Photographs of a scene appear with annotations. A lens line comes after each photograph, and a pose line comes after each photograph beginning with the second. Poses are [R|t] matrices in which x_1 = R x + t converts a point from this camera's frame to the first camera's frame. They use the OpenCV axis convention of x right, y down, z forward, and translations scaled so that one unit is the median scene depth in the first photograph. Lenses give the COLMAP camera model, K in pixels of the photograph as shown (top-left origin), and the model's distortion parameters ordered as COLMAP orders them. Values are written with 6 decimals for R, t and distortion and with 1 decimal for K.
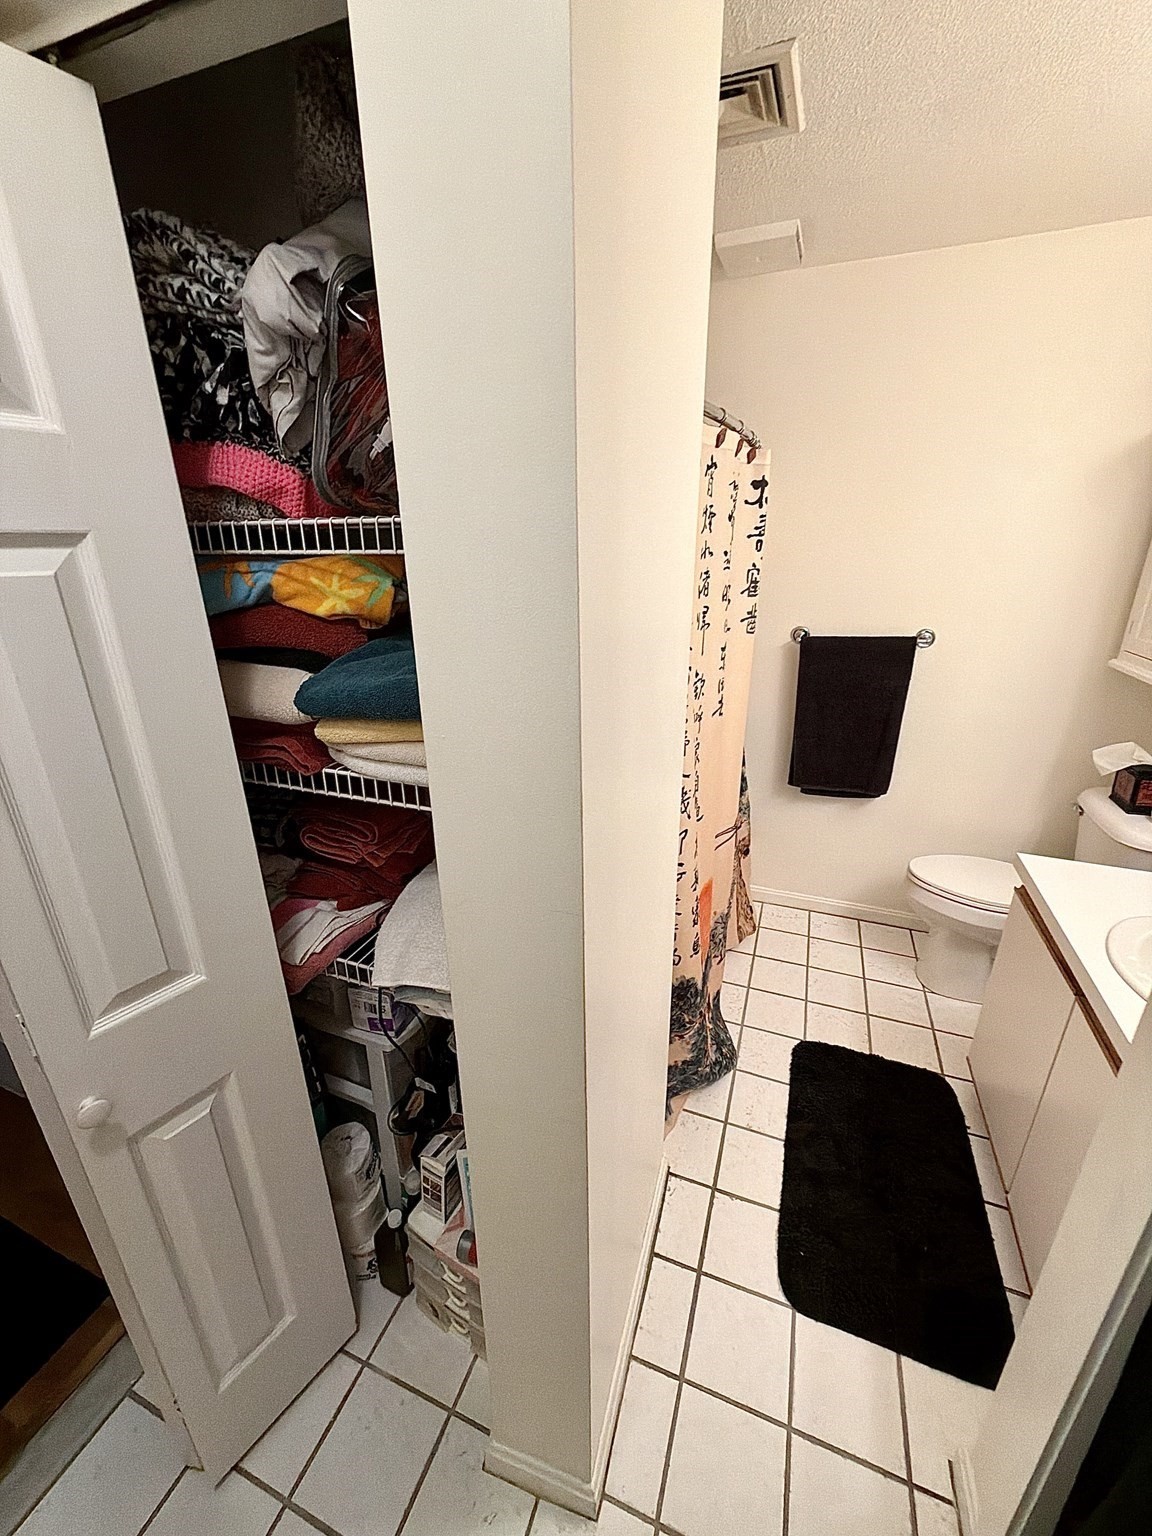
lens RADIAL K [[608.6, 0, 570.0], [0, 608.6, 759.1], [0, 0, 1]] dist [-0.001168, -0.000077]
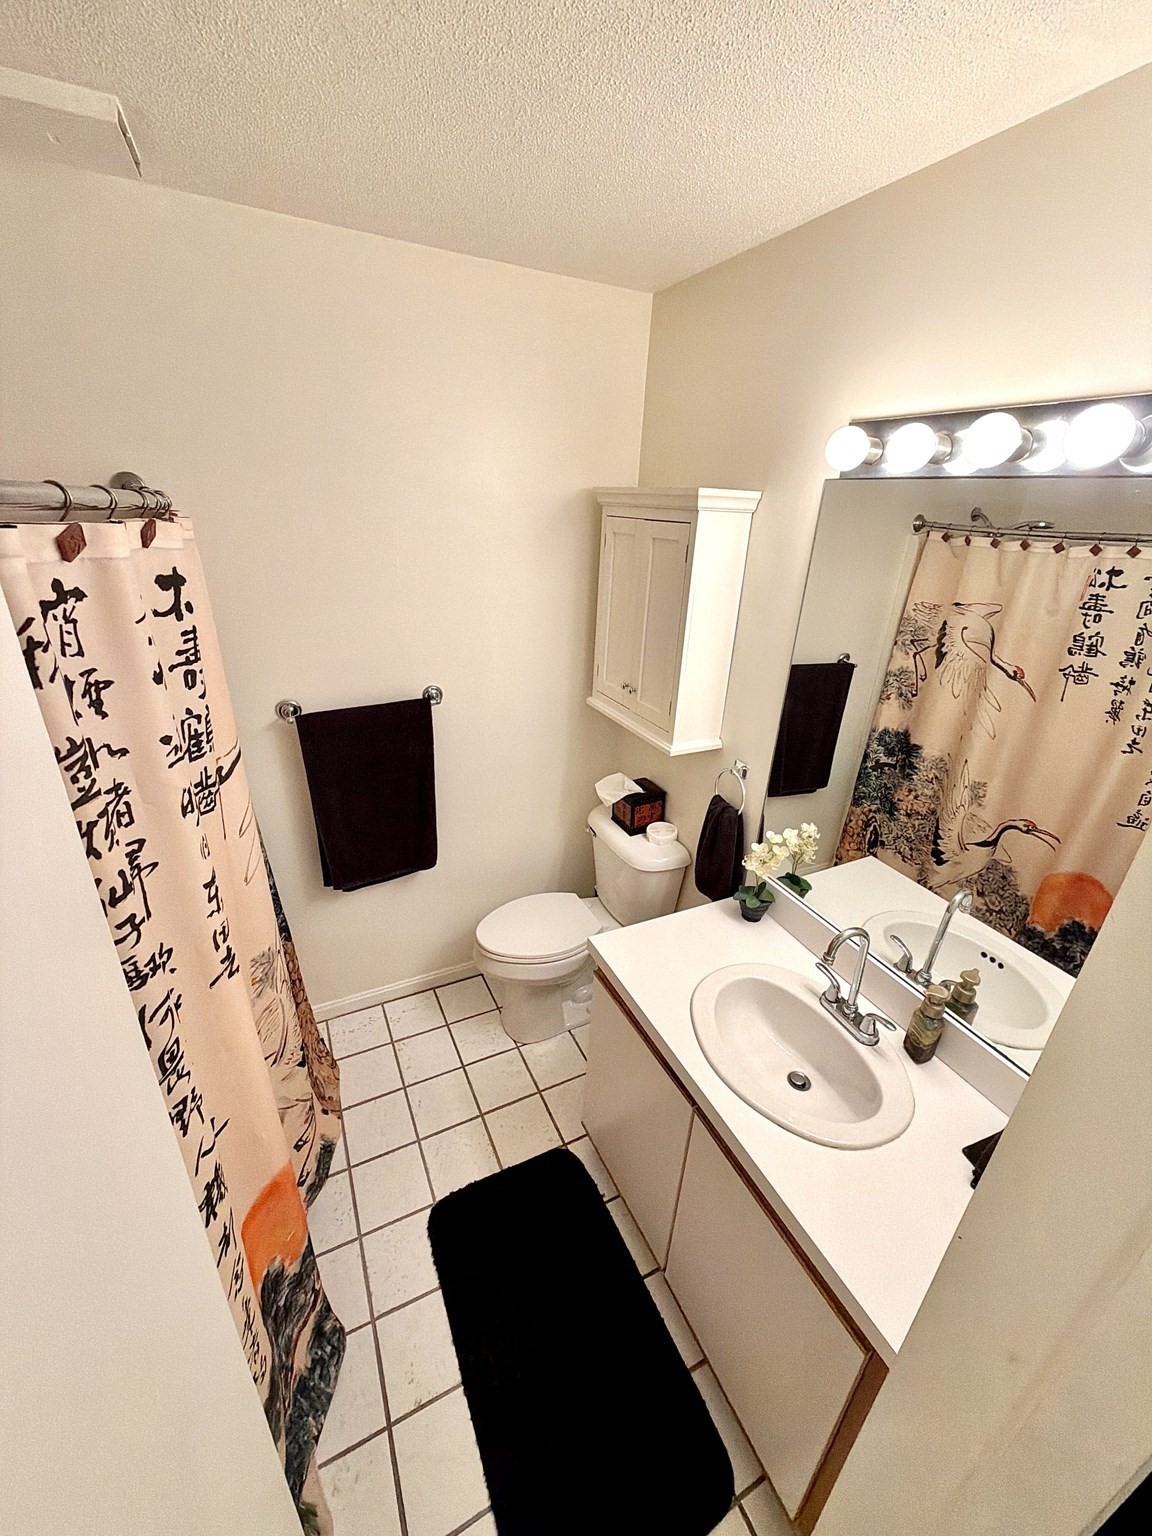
lens RADIAL K [[608.6, 0, 580.3], [0, 608.6, 767.1], [0, 0, 1]] dist [-0.001168, -0.000077]
pose [[0.678795, -0.254034, 0.688987, 0.096668], [0.205398, 0.966488, 0.153991, -0.208276], [-0.705017, 0.036988, 0.708225, 0.237787]]
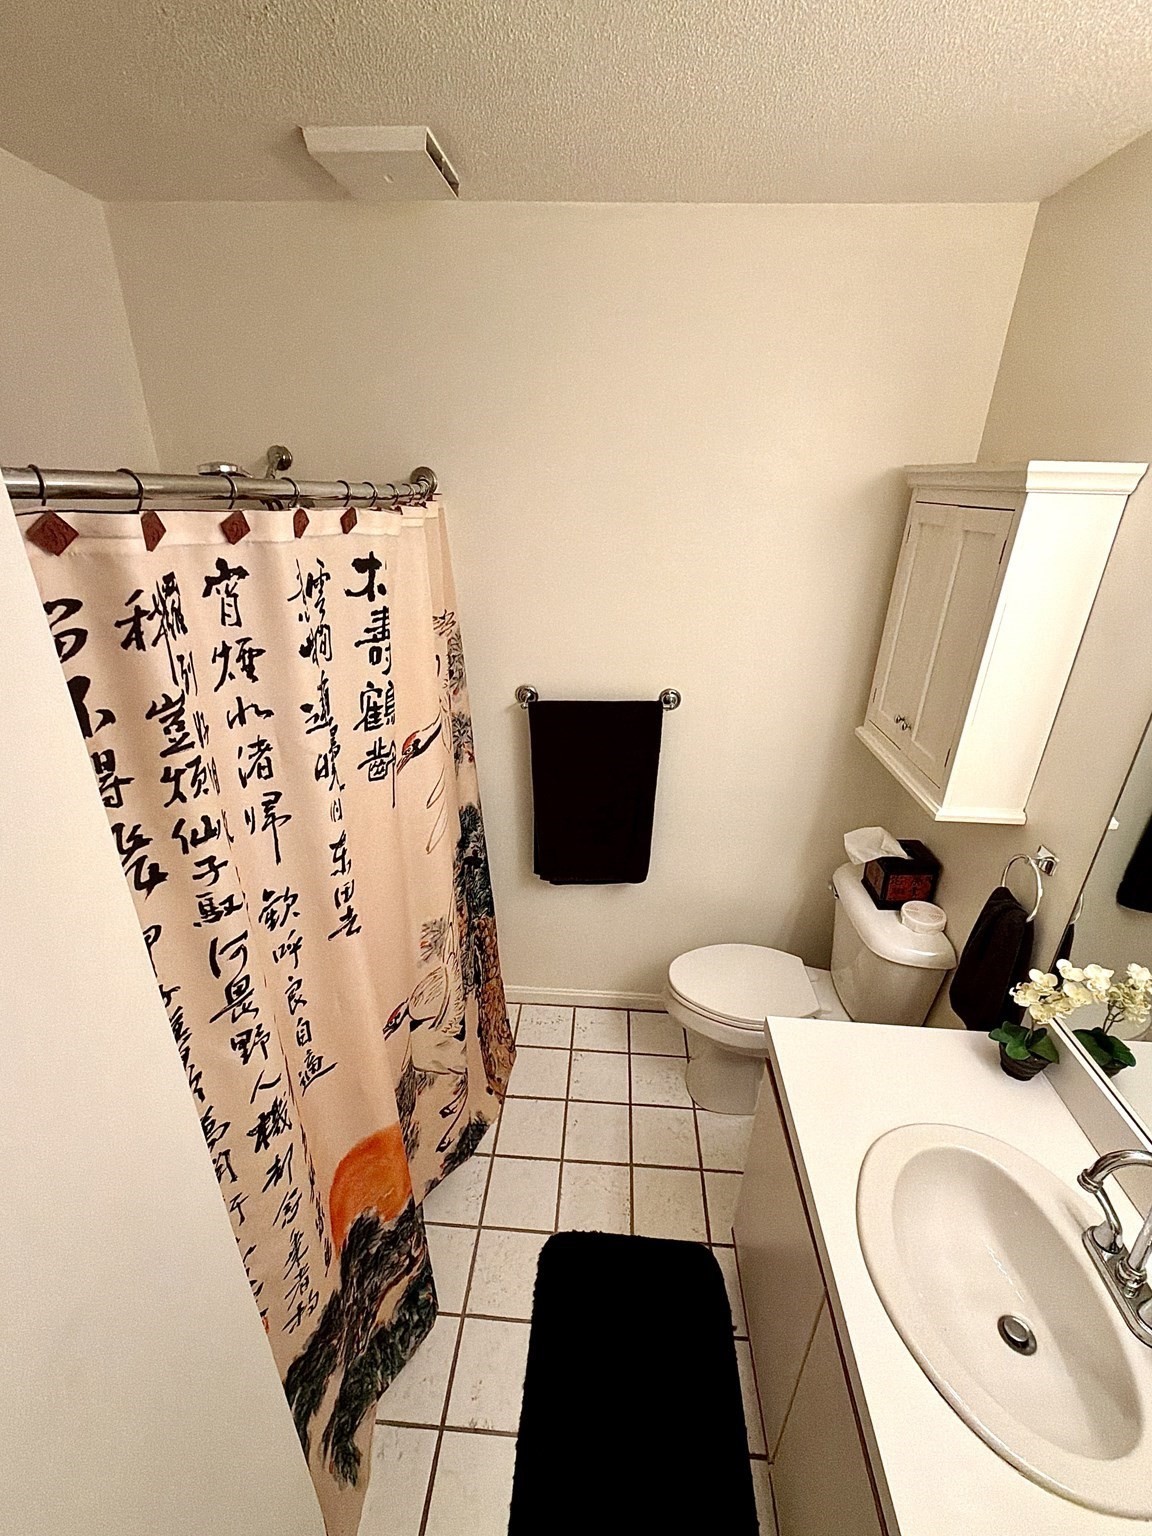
lens RADIAL K [[657.1, 0, 567.8], [0, 657.1, 768.1], [0, 0, 1]] dist [-0.000171, -0.000491]
pose [[0.954385, -0.090084, 0.284666, 0.211597], [0.071641, 0.994639, 0.074574, -0.200041], [-0.289858, -0.050779, 0.955722, 0.208291]]
